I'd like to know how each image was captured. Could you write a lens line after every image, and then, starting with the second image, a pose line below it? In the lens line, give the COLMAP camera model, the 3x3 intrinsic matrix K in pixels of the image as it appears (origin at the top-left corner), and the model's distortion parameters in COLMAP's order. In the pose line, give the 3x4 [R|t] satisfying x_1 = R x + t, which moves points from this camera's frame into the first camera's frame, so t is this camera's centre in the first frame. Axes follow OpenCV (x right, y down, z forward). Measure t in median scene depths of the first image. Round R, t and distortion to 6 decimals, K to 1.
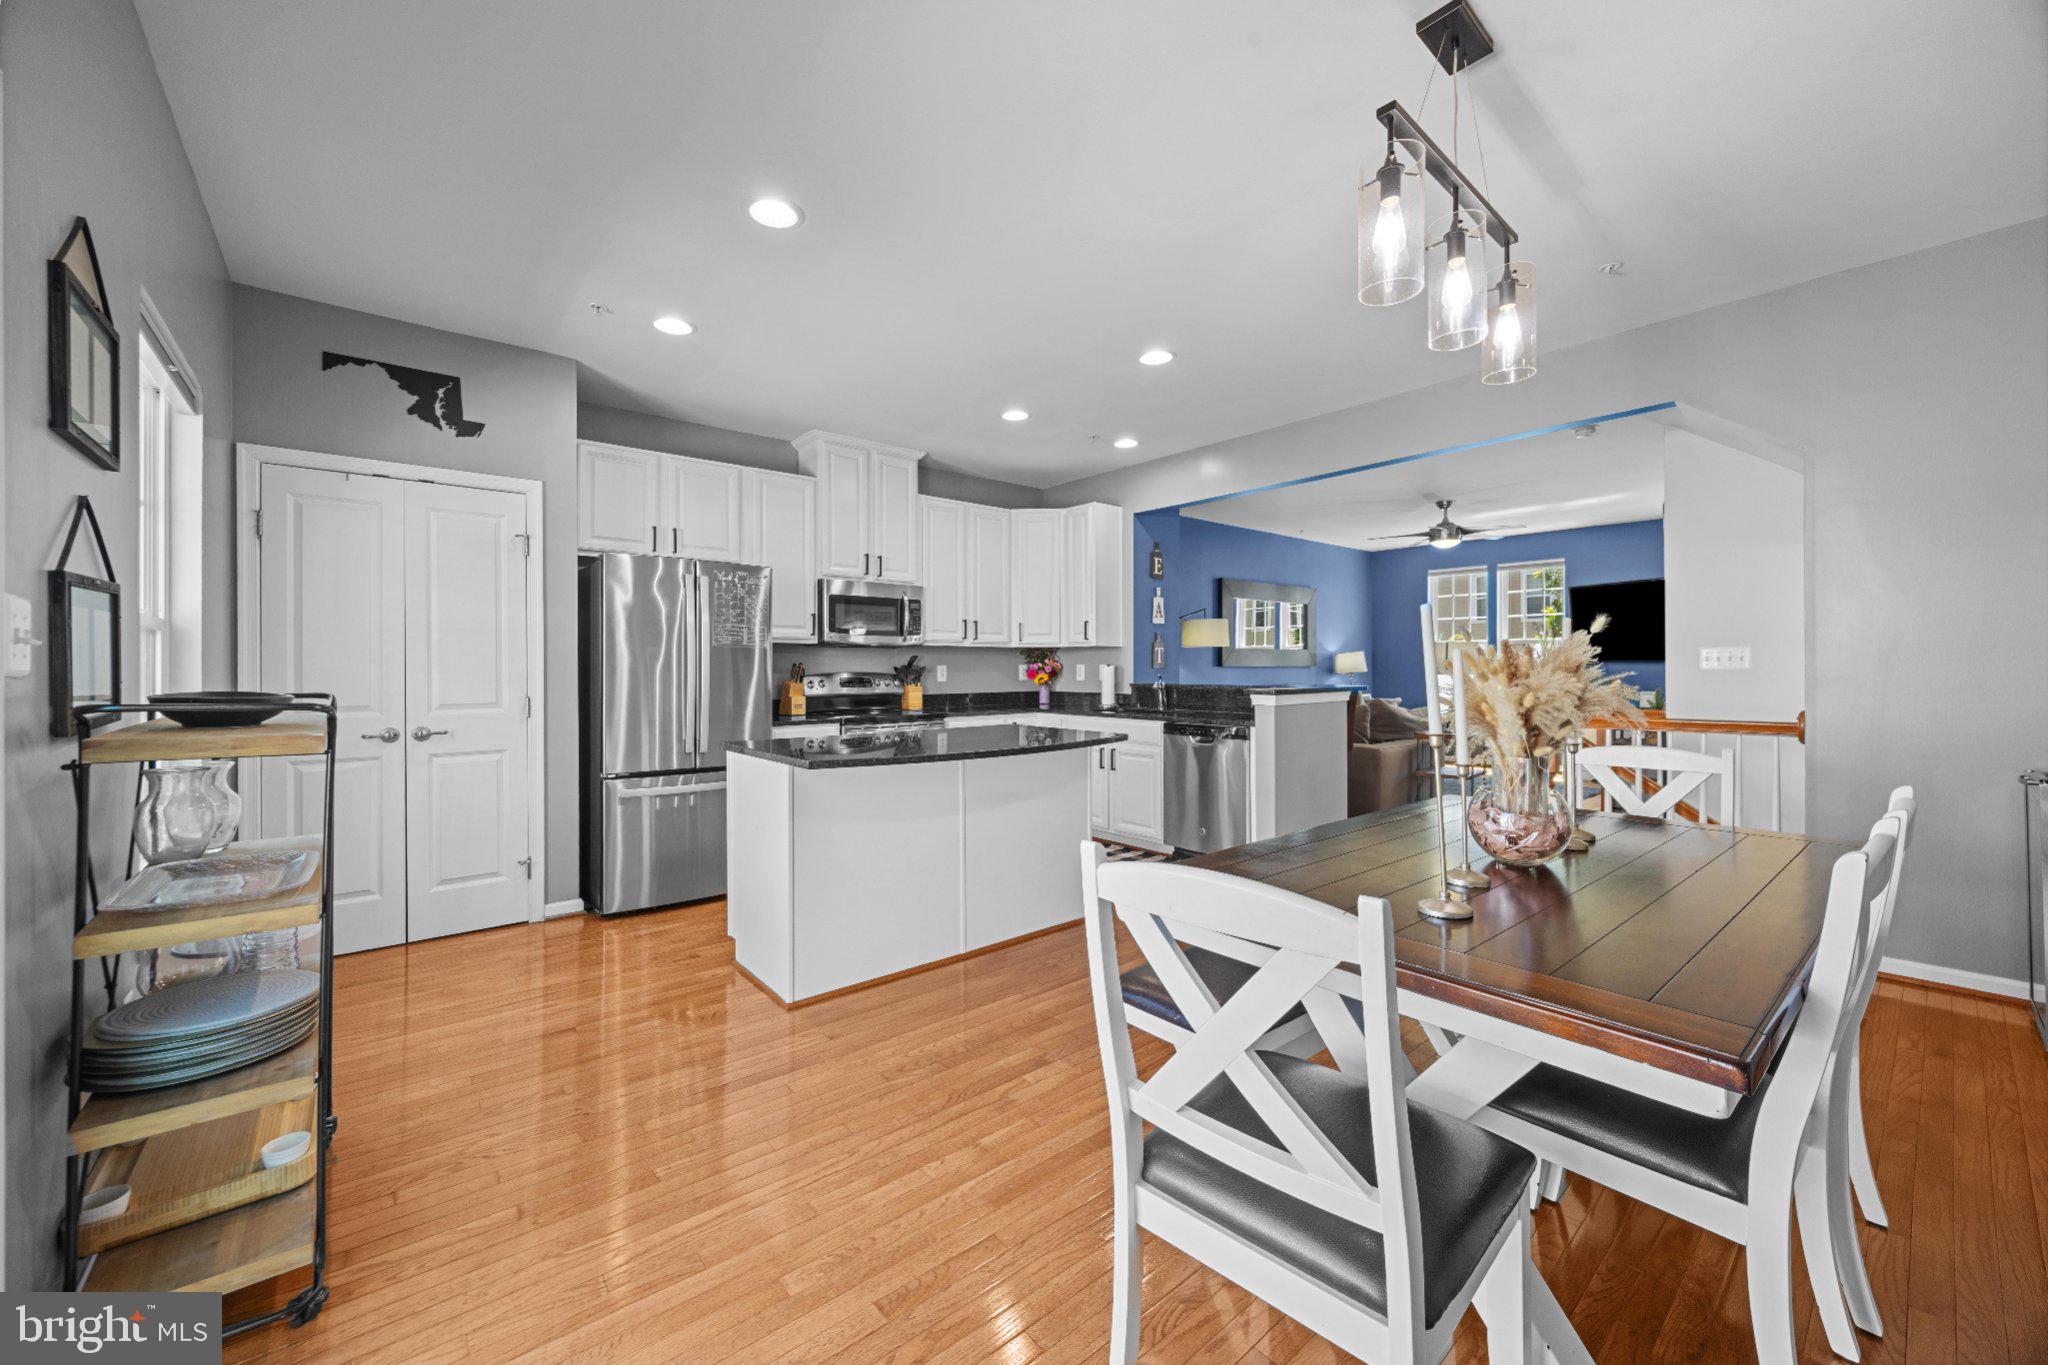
lens RADIAL K [[777.1, 0, 1018.4], [0, 777.1, 670.0], [0, 0, 1]] dist [0.000756, 0.000065]
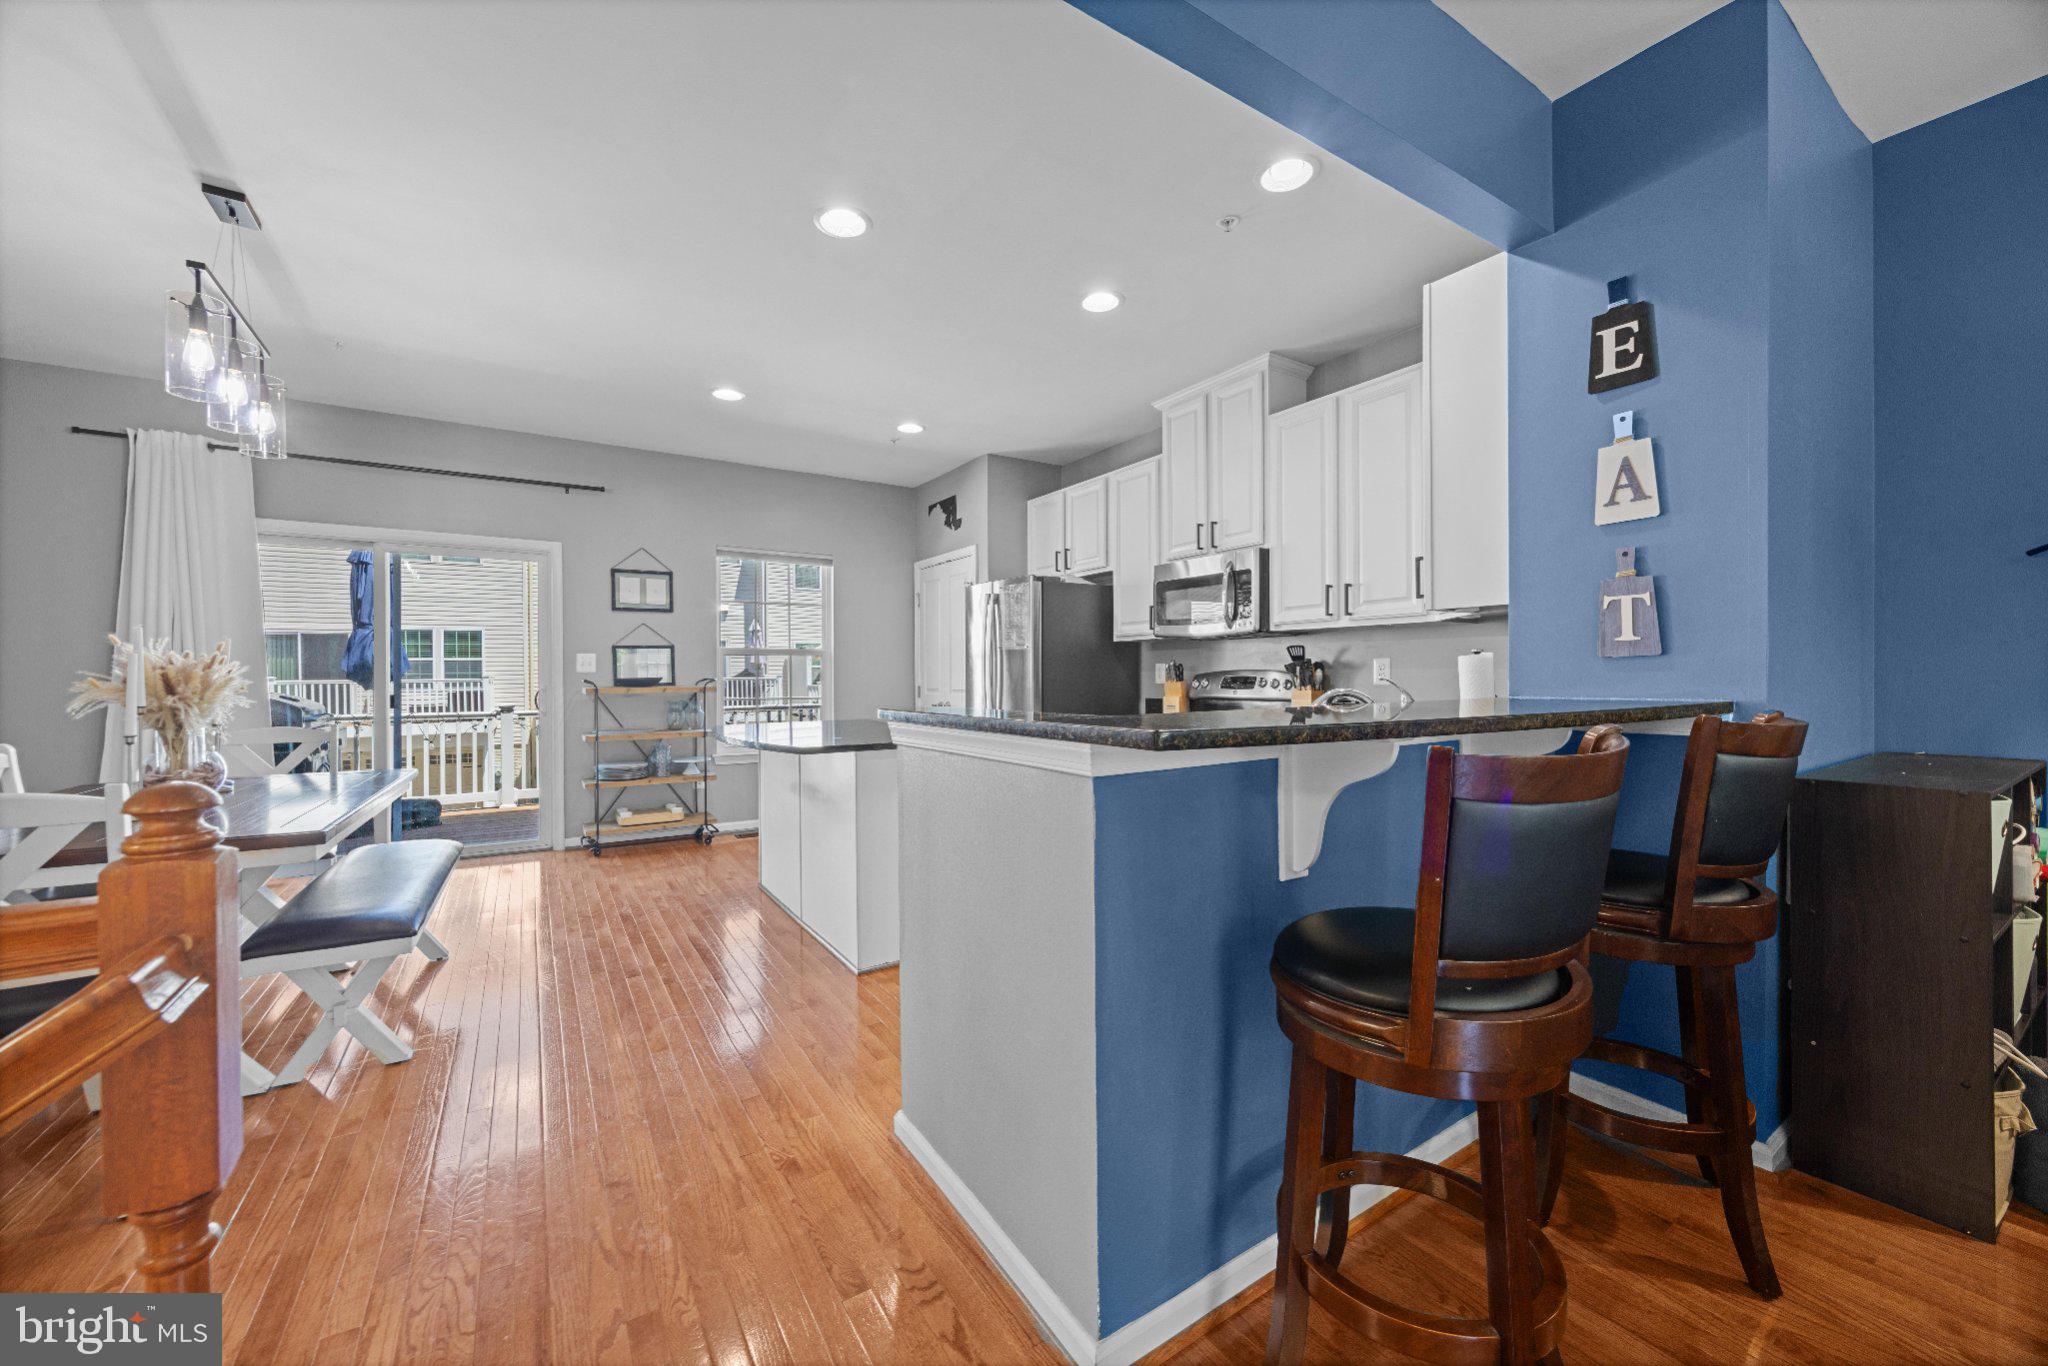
lens RADIAL K [[777.3, 0, 1020.9], [0, 777.3, 678.9], [0, 0, 1]] dist [-0.000332, -0.000056]
pose [[-0.126094, 0.010652, -0.991961, 0.609108], [0.005274, 0.999935, 0.010067, 0.003044], [0.992004, -0.003963, -0.126142, 0.883217]]
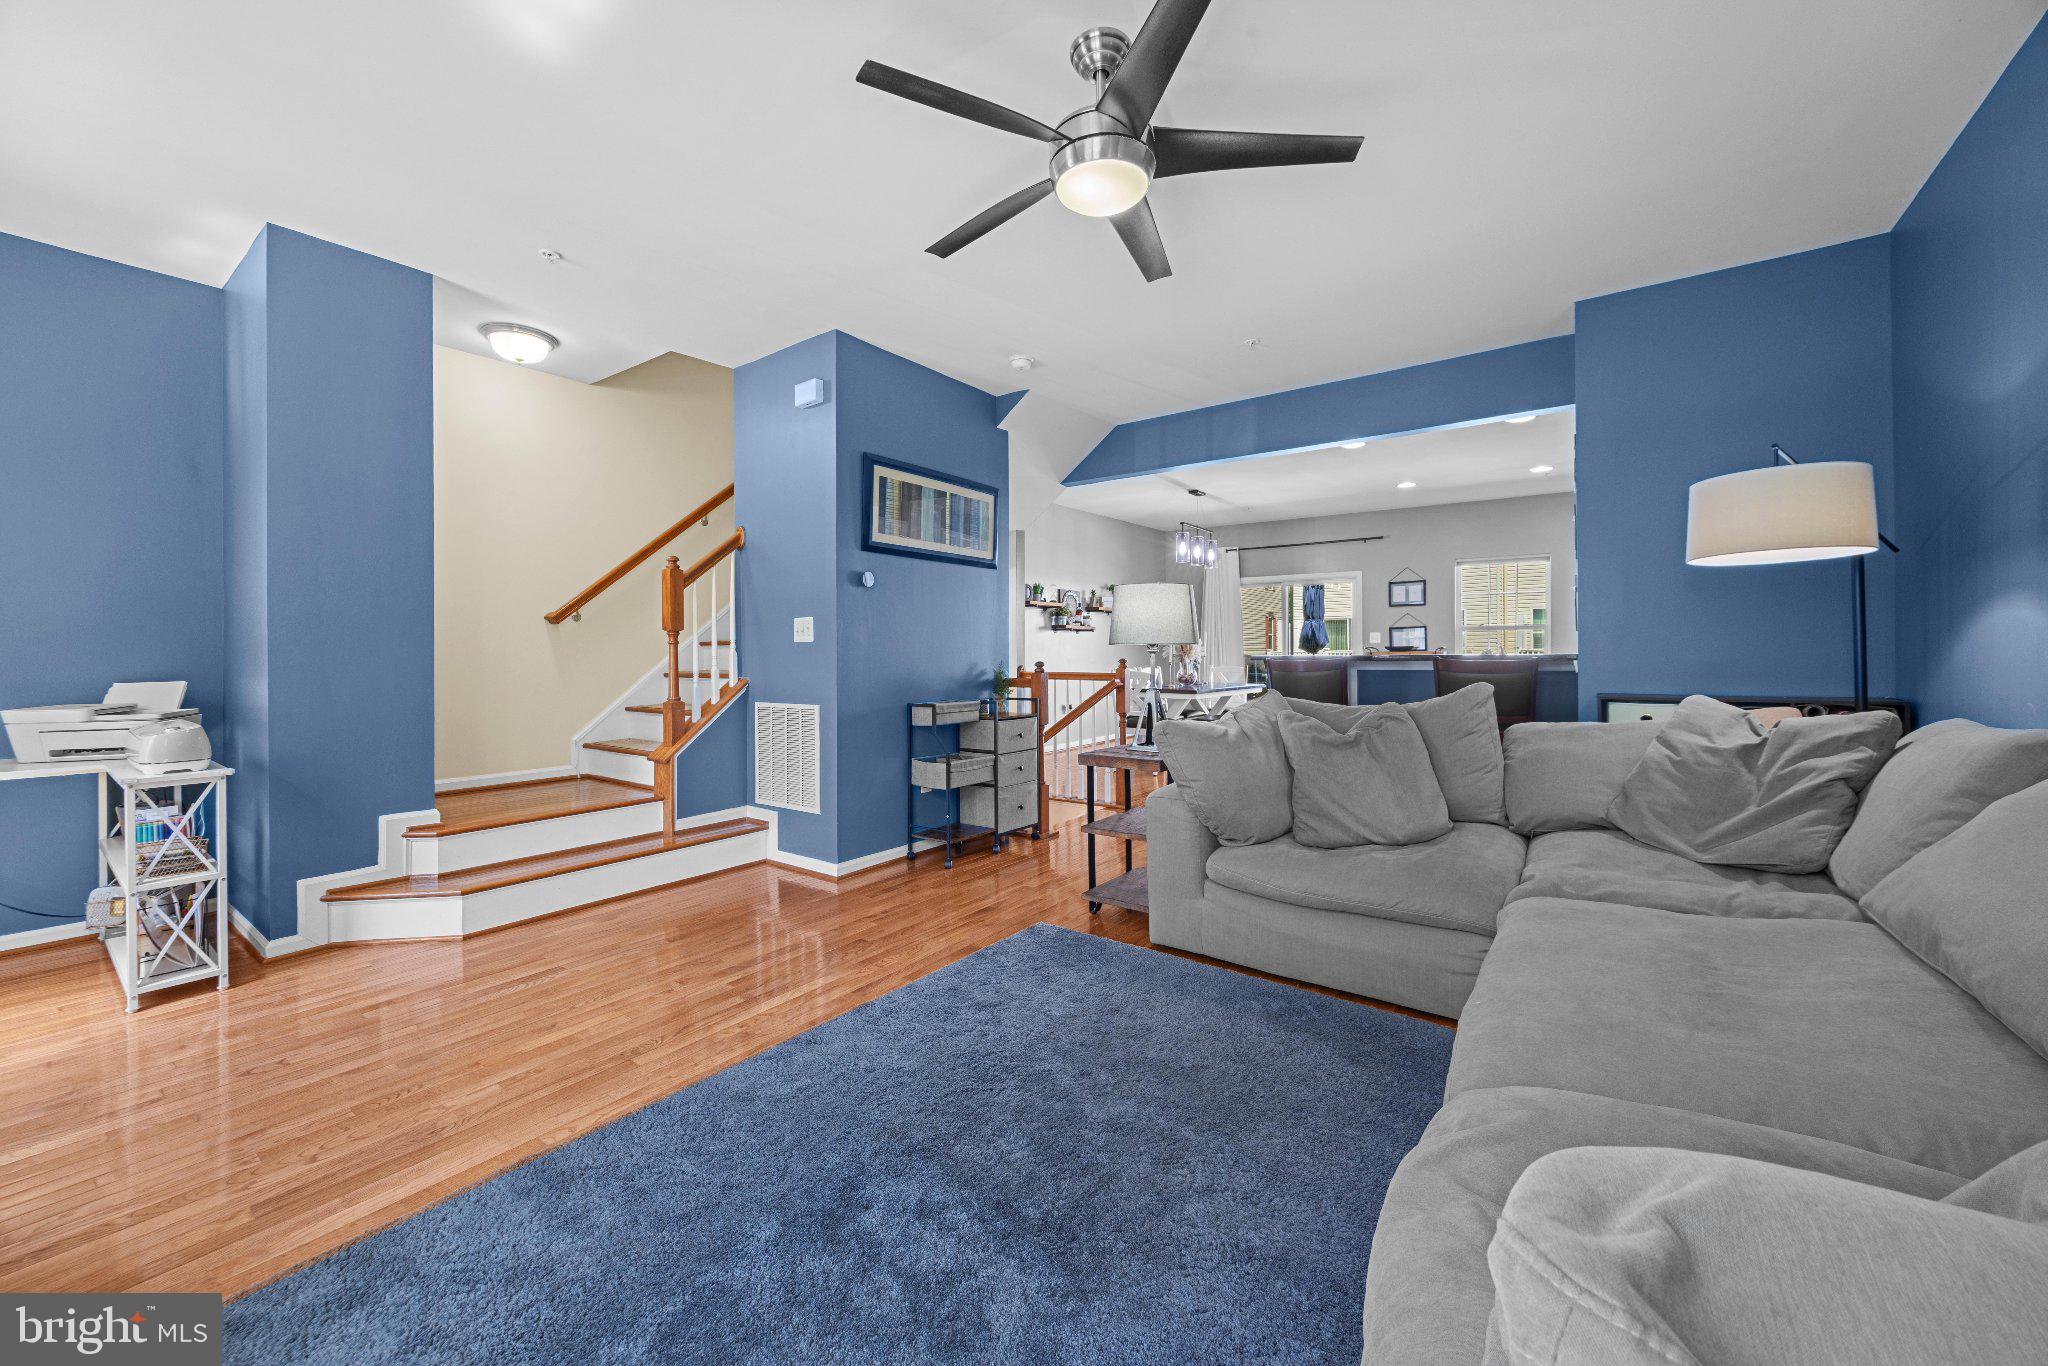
lens RADIAL K [[780.9, 0, 1018.1], [0, 780.9, 655.2], [0, 0, 1]] dist [-0.002248, -0.000280]
pose [[-0.972534, 0.011723, -0.232466, 0.869752], [0.010610, 0.999925, 0.006040, 0.009610], [0.232520, 0.003407, -0.972586, 1.700185]]
